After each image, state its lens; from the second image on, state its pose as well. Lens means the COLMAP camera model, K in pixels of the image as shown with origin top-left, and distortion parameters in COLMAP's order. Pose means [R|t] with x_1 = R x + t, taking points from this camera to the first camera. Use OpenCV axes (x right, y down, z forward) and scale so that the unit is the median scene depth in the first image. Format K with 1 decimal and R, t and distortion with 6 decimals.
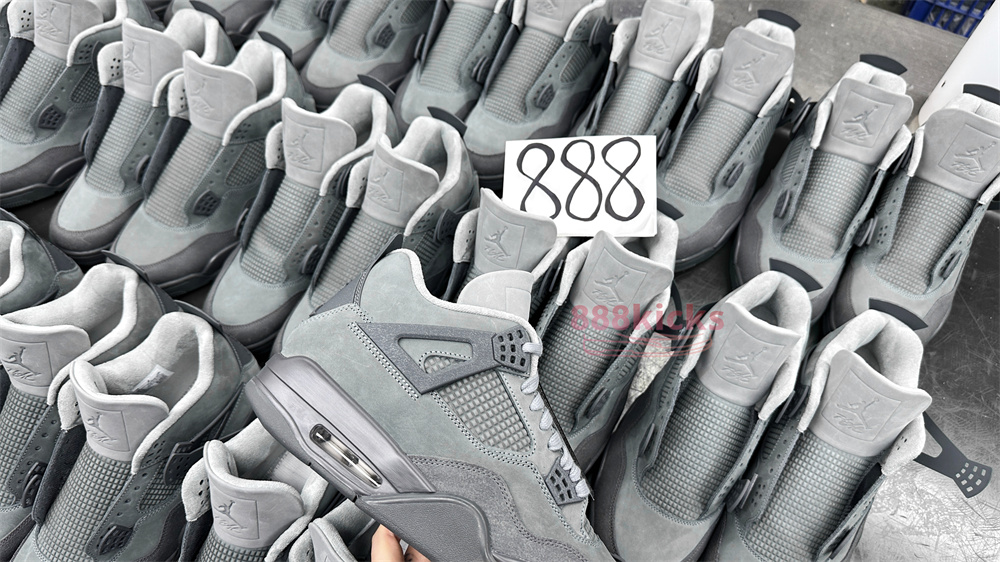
lens RADIAL K [[720.1, 0, 504.1], [0, 720.1, 276.2], [0, 0, 1]] dist [0.080999, -0.157907]
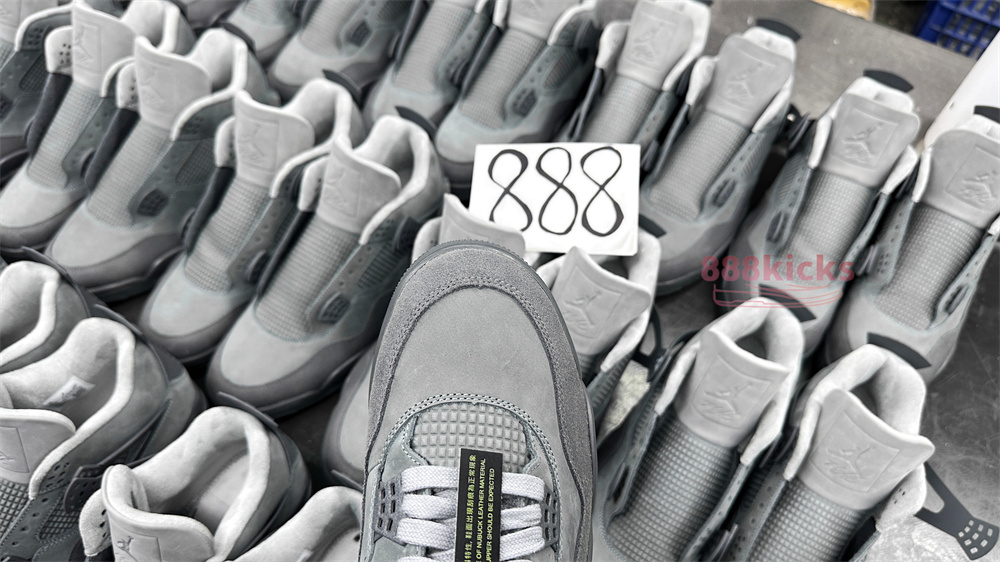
lens RADIAL K [[727.8, 0, 503.1], [0, 727.8, 277.6], [0, 0, 1]] dist [0.049979, -0.105679]
pose [[0.999281, 0.037866, 0.002015, 0.038903], [-0.037802, 0.998957, -0.025613, 0.002694], [-0.002983, 0.025519, 0.999670, 0.077378]]
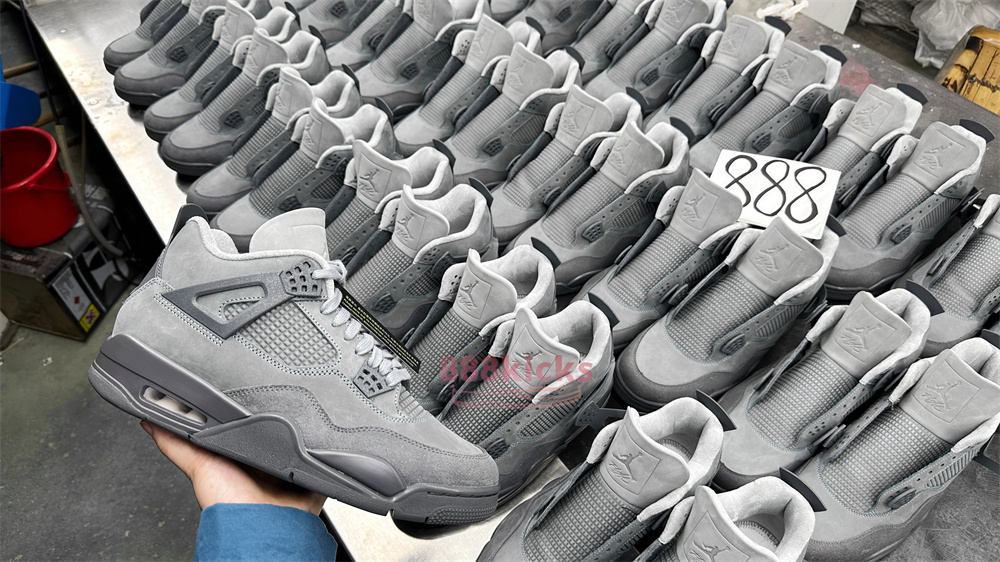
lens RADIAL K [[715.0, 0, 502.2], [0, 715.0, 282.5], [0, 0, 1]] dist [-0.008757, -0.003670]
pose [[0.919204, 0.296973, -0.258594, 0.040163], [-0.331403, 0.938102, -0.100685, 0.292949], [0.212687, 0.178249, 0.960725, -0.282304]]
